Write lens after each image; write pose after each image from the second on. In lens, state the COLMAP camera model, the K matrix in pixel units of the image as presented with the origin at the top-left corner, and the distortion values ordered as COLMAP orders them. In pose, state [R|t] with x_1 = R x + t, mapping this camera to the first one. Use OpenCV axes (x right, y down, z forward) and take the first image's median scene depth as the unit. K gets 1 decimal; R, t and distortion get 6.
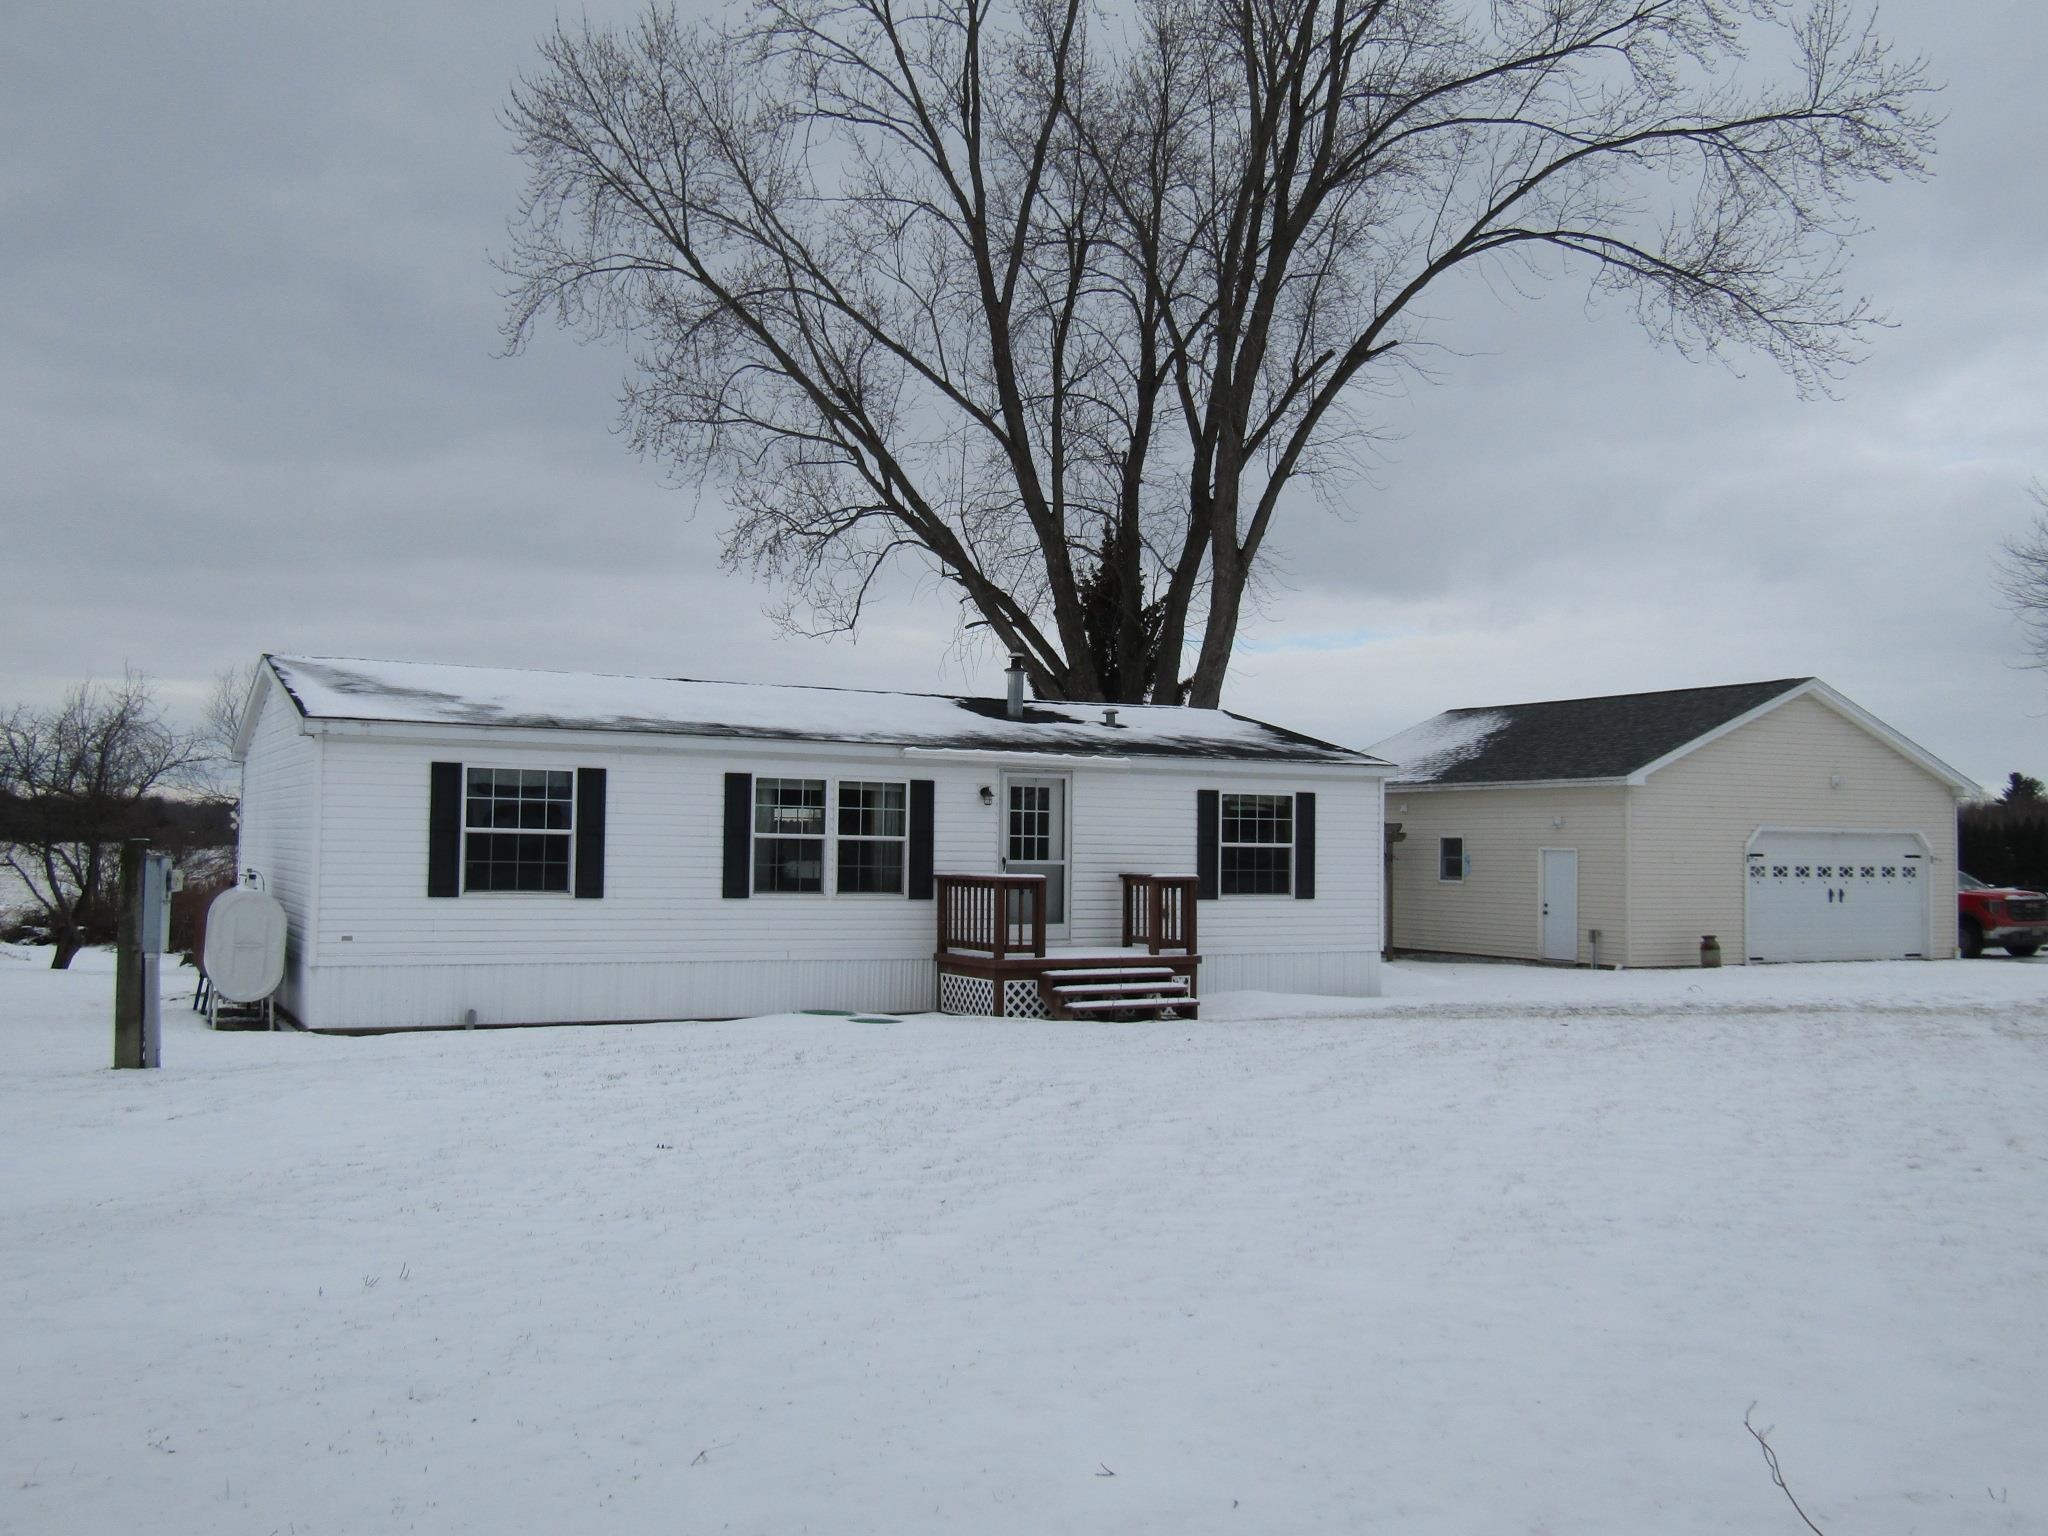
lens RADIAL K [[1911.5, 0, 1024.0], [0, 1911.5, 768.0], [0, 0, 1]] dist [-0.005165, 0.003272]
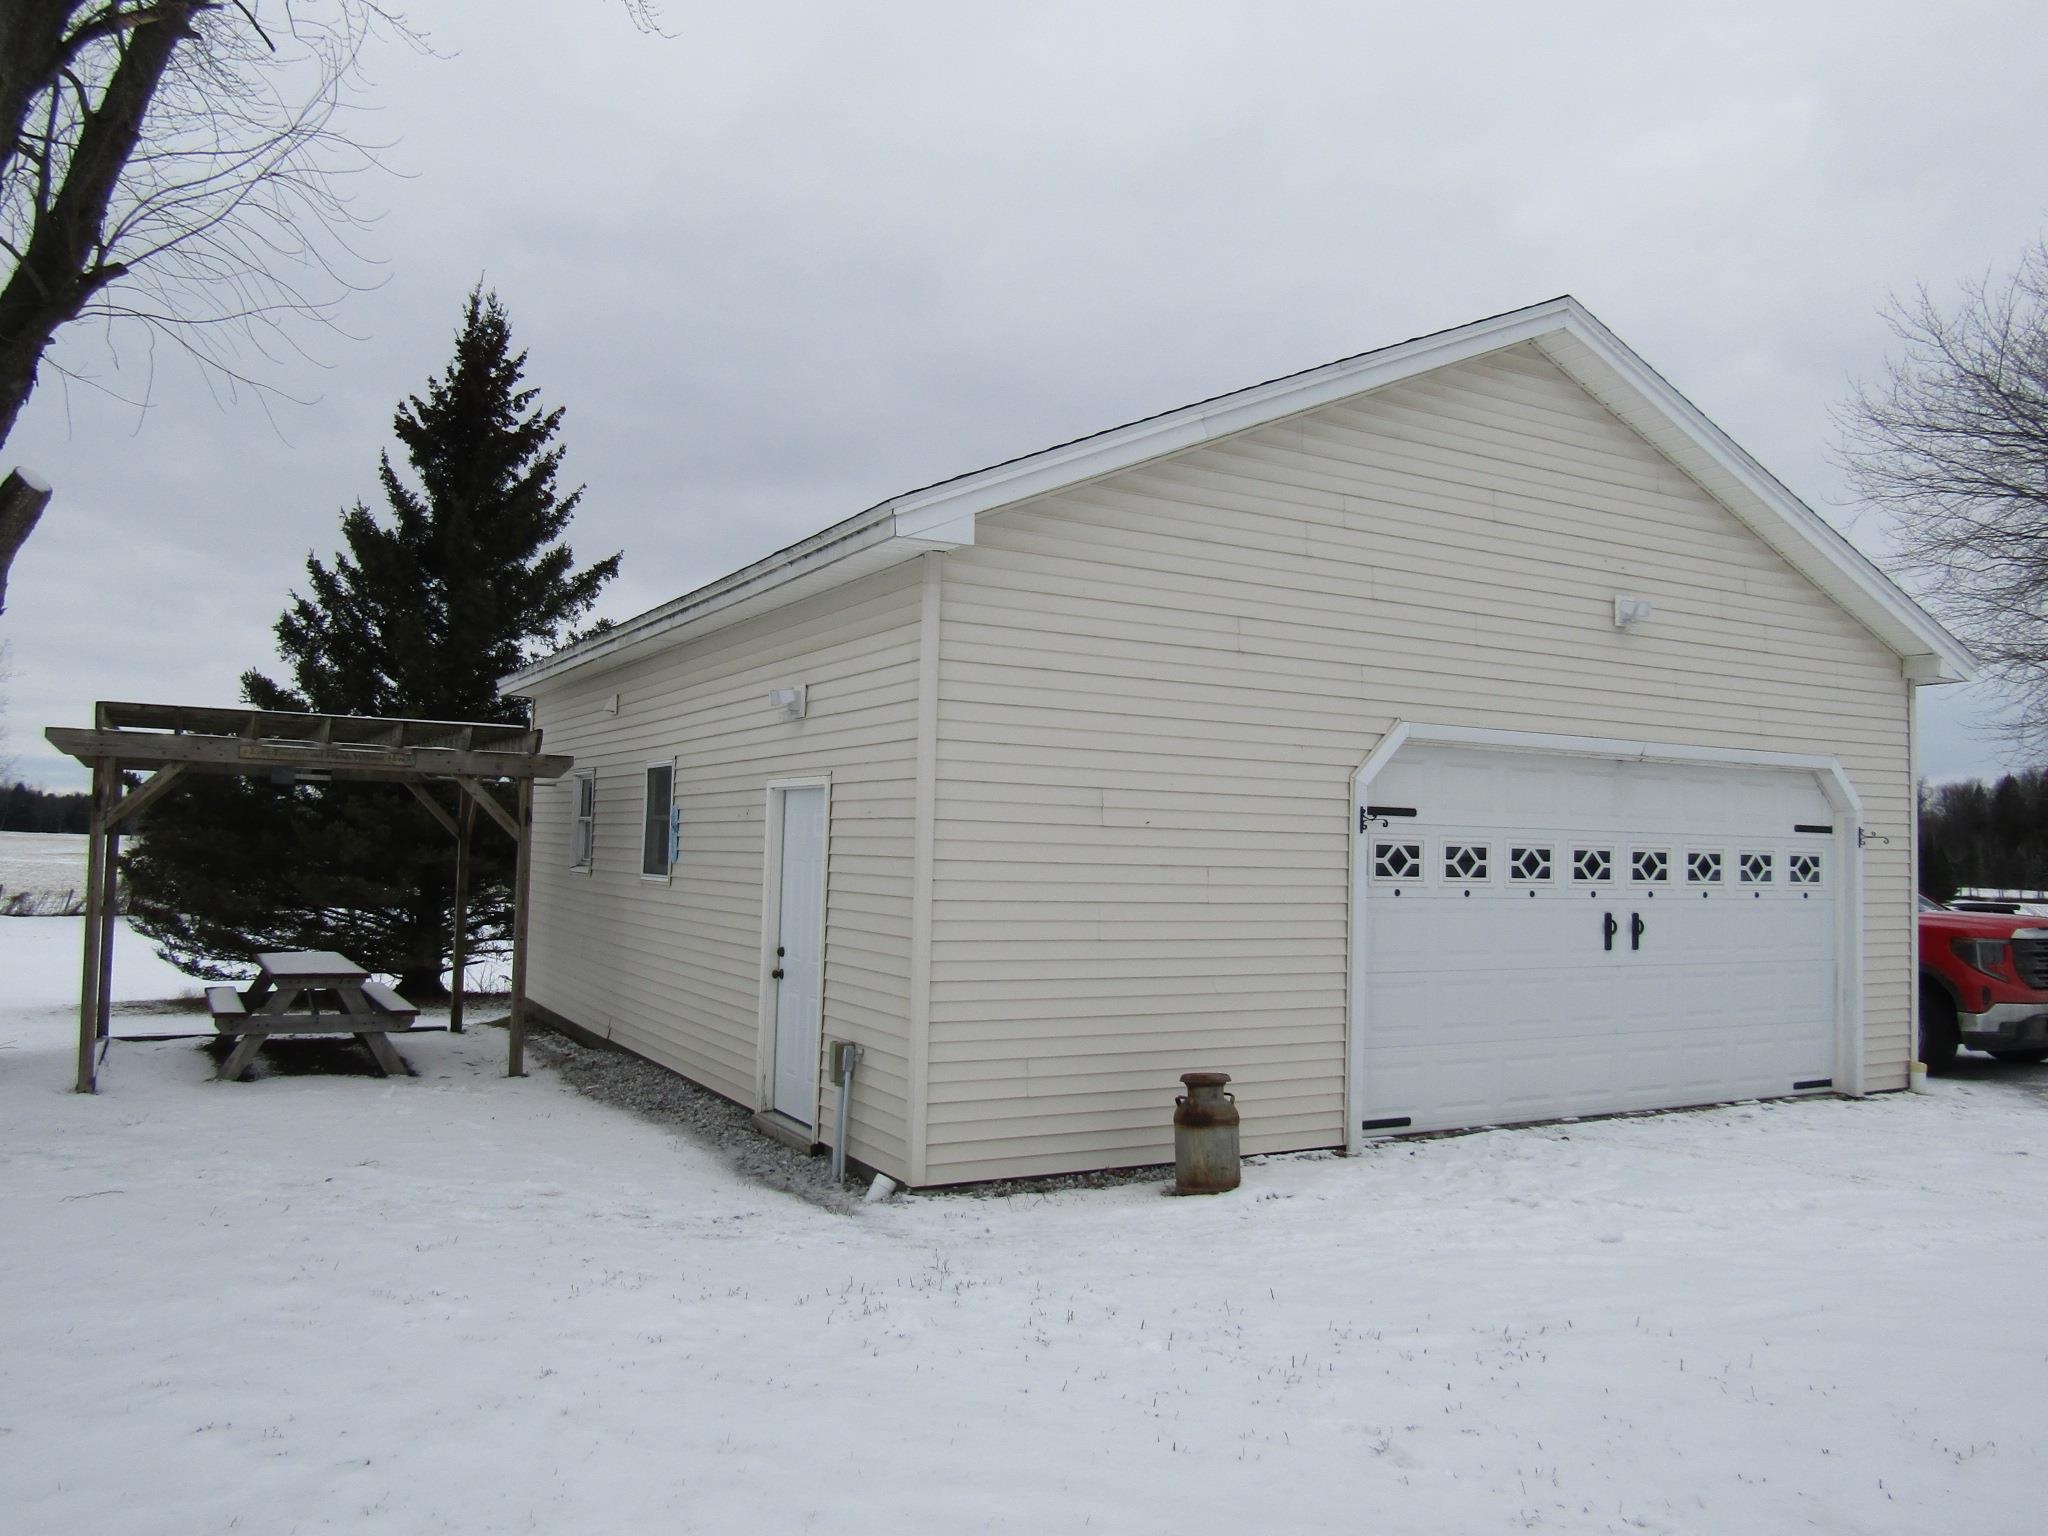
lens RADIAL K [[1510.5, 0, 1024.0], [0, 1510.5, 768.0], [0, 0, 1]] dist [-0.009572, -0.003331]
pose [[0.998903, 0.016129, 0.043956, 0.299134], [-0.015644, 0.999813, -0.011342, 0.040942], [-0.044131, 0.010642, 0.998969, 0.719985]]
